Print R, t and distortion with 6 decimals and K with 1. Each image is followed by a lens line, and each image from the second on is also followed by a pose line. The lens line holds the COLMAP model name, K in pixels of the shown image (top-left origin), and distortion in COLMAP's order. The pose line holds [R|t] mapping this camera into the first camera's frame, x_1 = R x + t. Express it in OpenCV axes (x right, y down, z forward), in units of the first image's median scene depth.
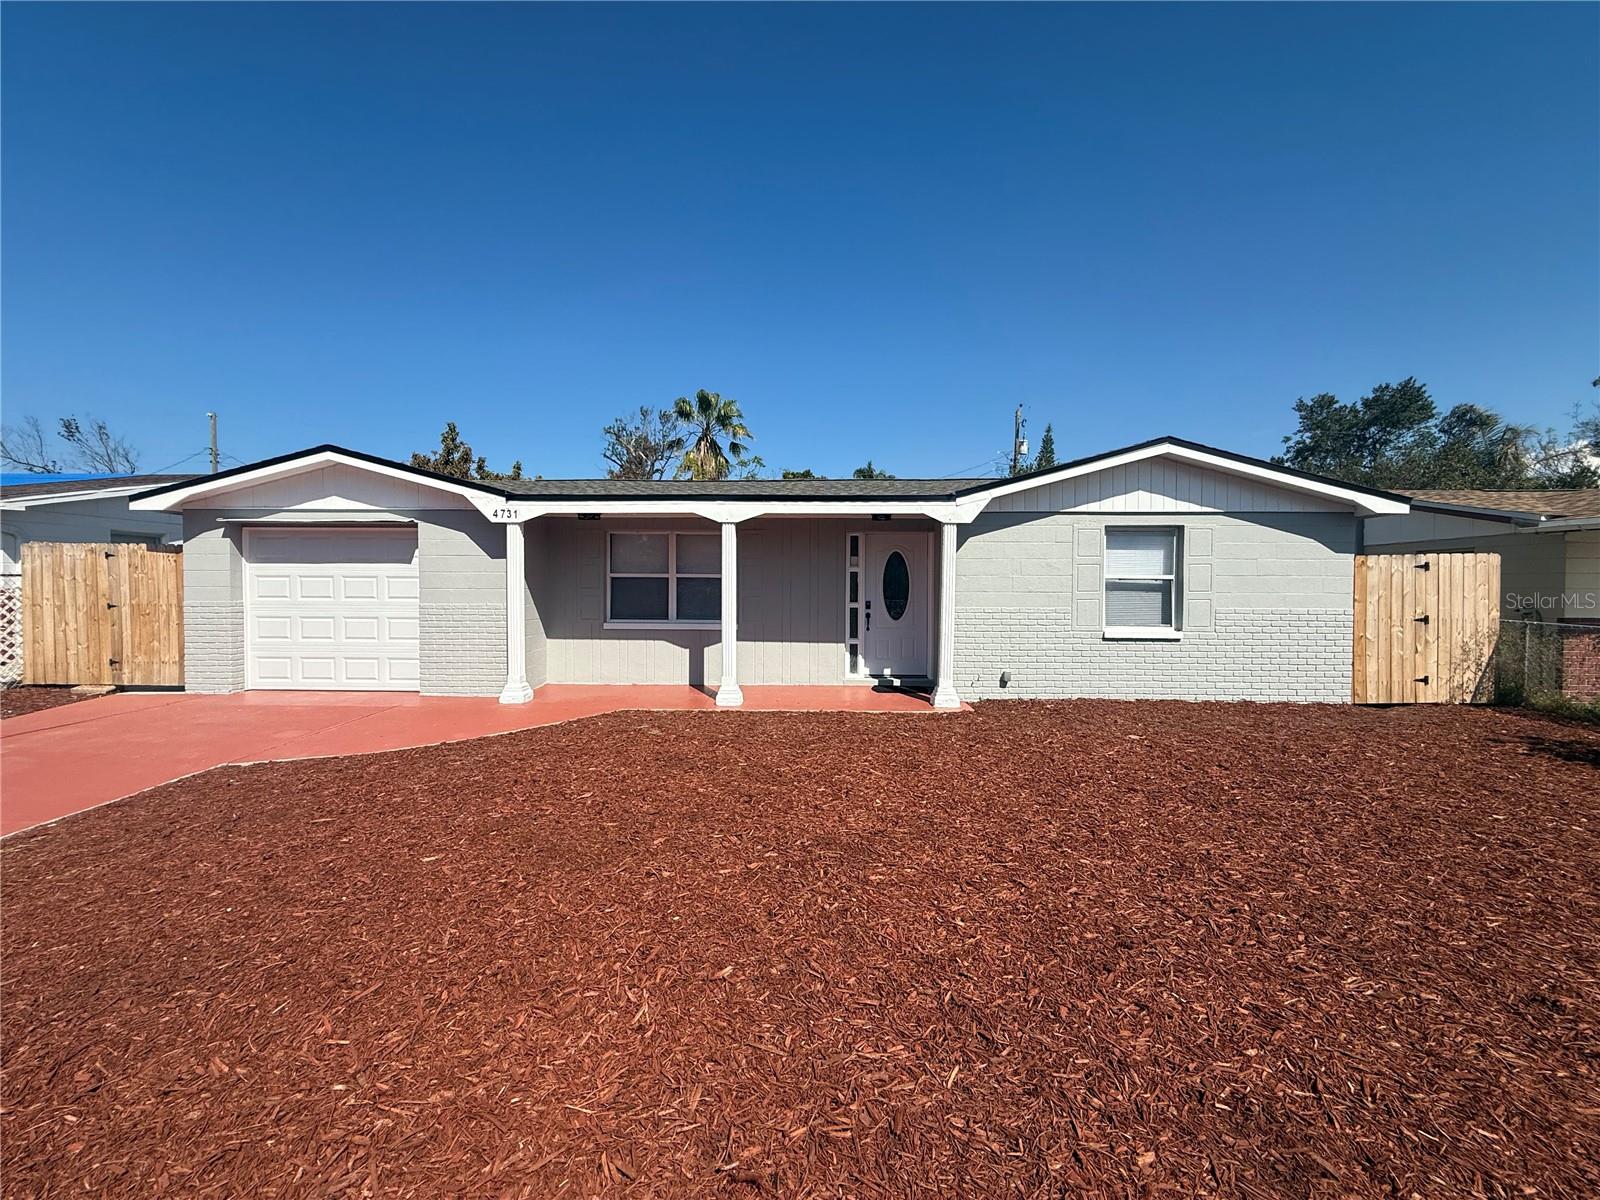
lens RADIAL K [[636.9, 0, 798.5], [0, 636.9, 597.3], [0, 0, 1]] dist [0.000264, -0.000209]
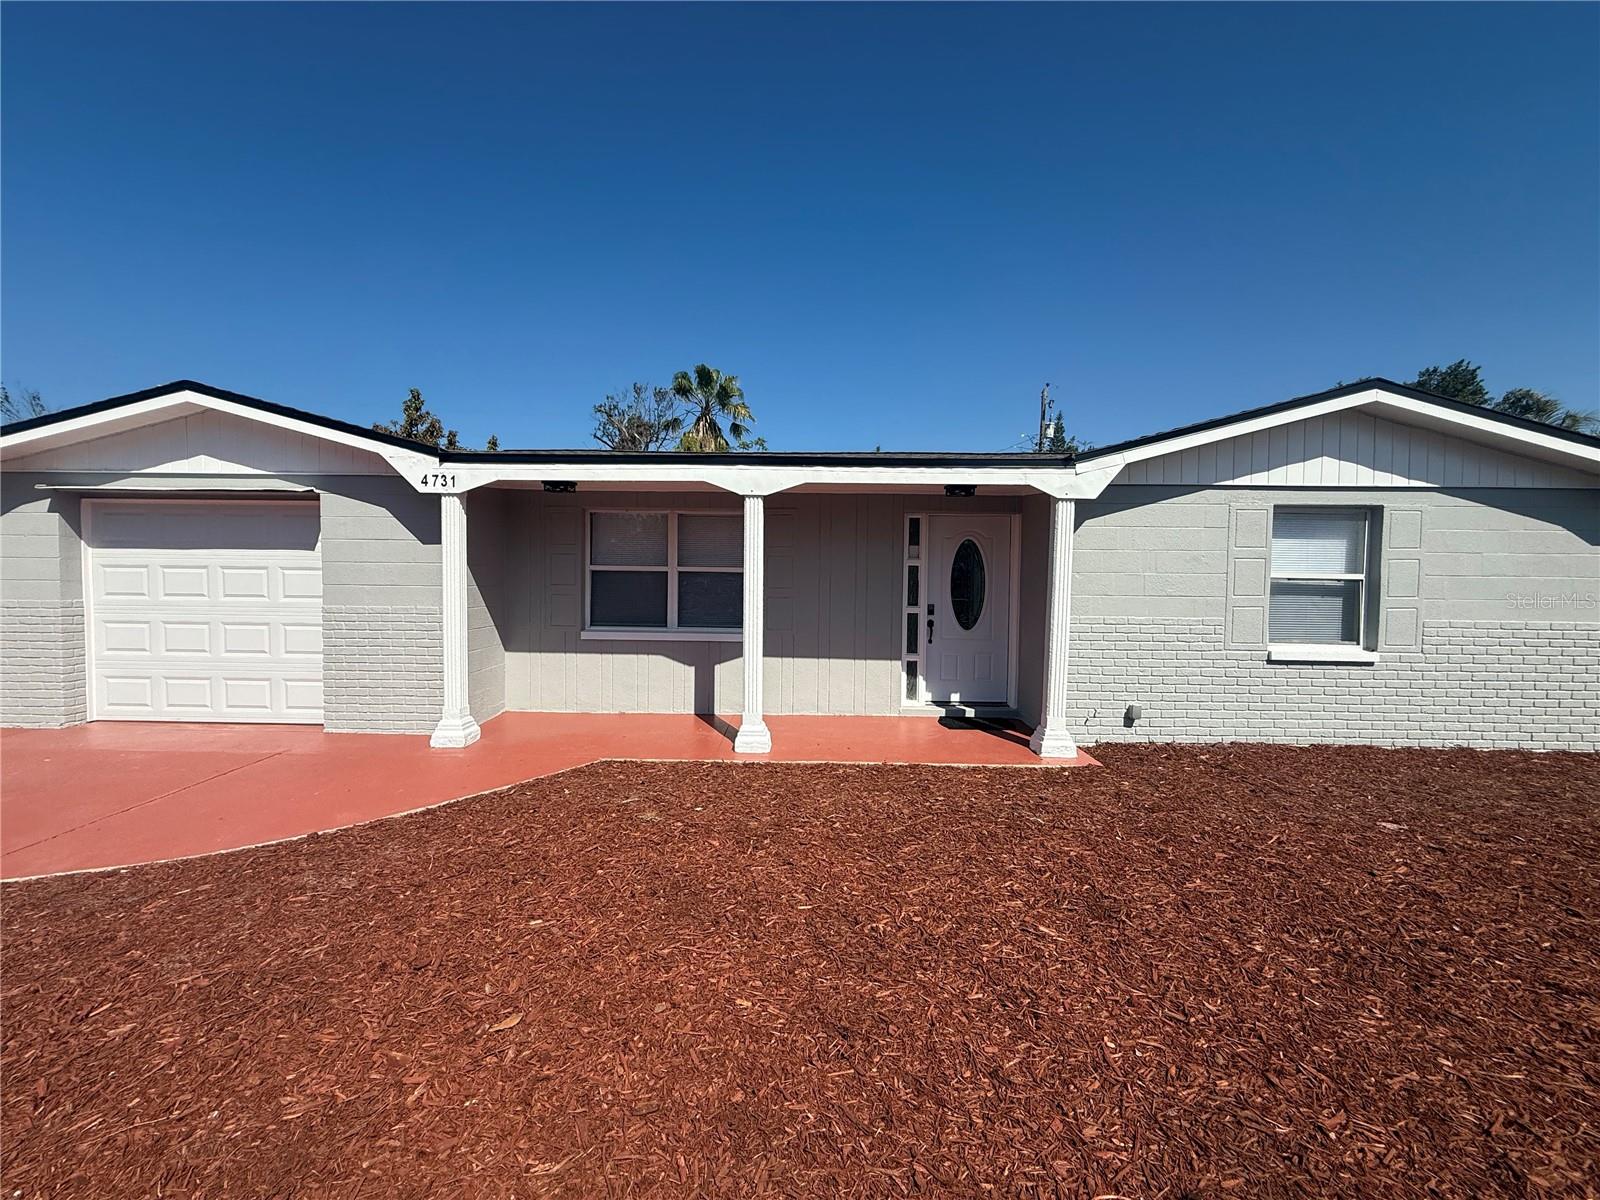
lens RADIAL K [[636.9, 0, 800.2], [0, 636.9, 594.9], [0, 0, 1]] dist [0.000264, -0.000209]
pose [[0.999901, 0.006952, 0.012199, -0.062968], [-0.007074, 0.999925, 0.010020, -0.013387], [-0.012128, -0.010105, 0.999875, 0.273166]]
